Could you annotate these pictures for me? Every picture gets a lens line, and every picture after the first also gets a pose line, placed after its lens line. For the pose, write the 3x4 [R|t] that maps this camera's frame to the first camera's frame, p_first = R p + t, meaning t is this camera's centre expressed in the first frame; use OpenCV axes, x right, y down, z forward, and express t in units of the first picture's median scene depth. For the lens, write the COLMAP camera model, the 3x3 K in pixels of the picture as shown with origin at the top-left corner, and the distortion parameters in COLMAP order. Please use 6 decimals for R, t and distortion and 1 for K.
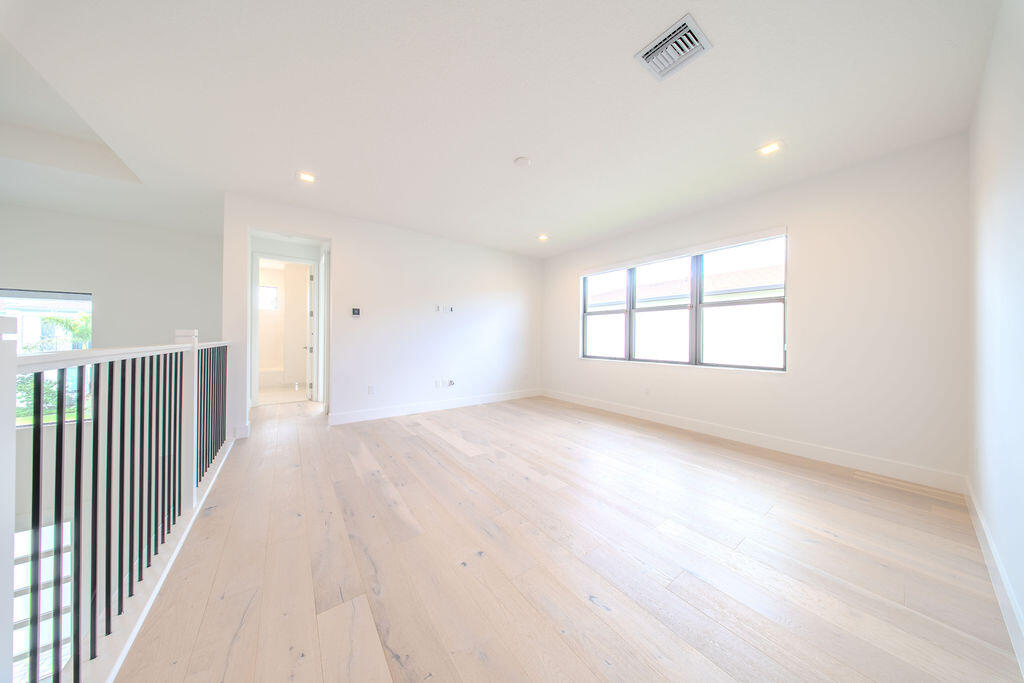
lens RADIAL K [[303.6, 0, 510.3], [0, 303.6, 339.6], [0, 0, 1]] dist [-0.005811, -0.000124]
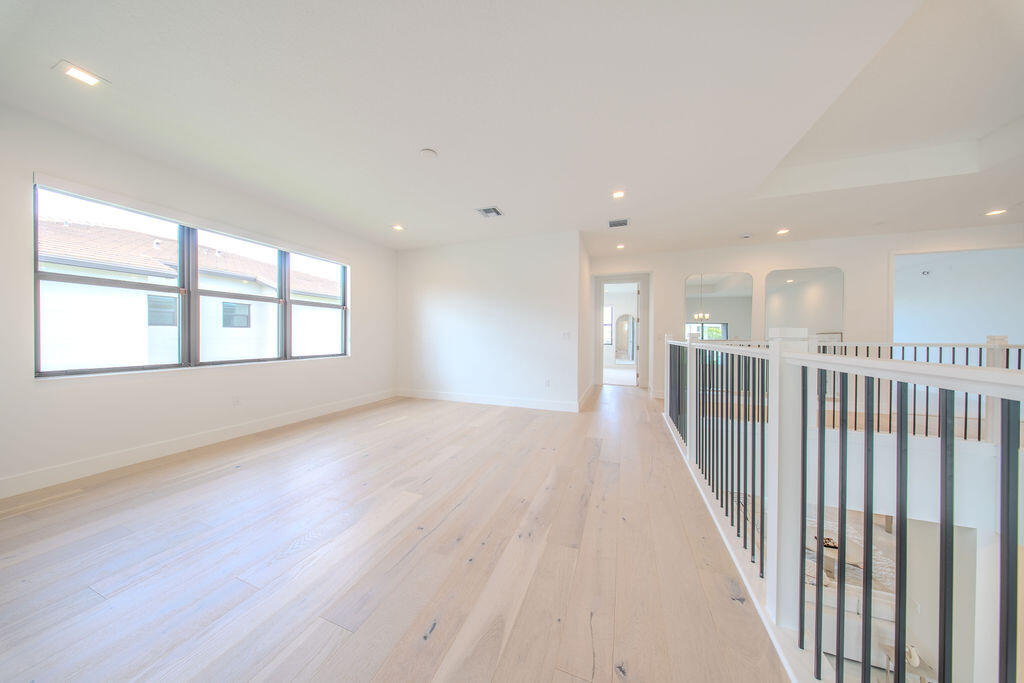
lens RADIAL K [[326.8, 0, 510.2], [0, 326.8, 337.4], [0, 0, 1]] dist [-0.000366, -0.000047]
pose [[-0.569757, -0.015780, 0.821662, -0.870152], [-0.007146, 0.999873, 0.014248, -0.013499], [-0.821782, 0.002246, -0.569797, 1.228504]]
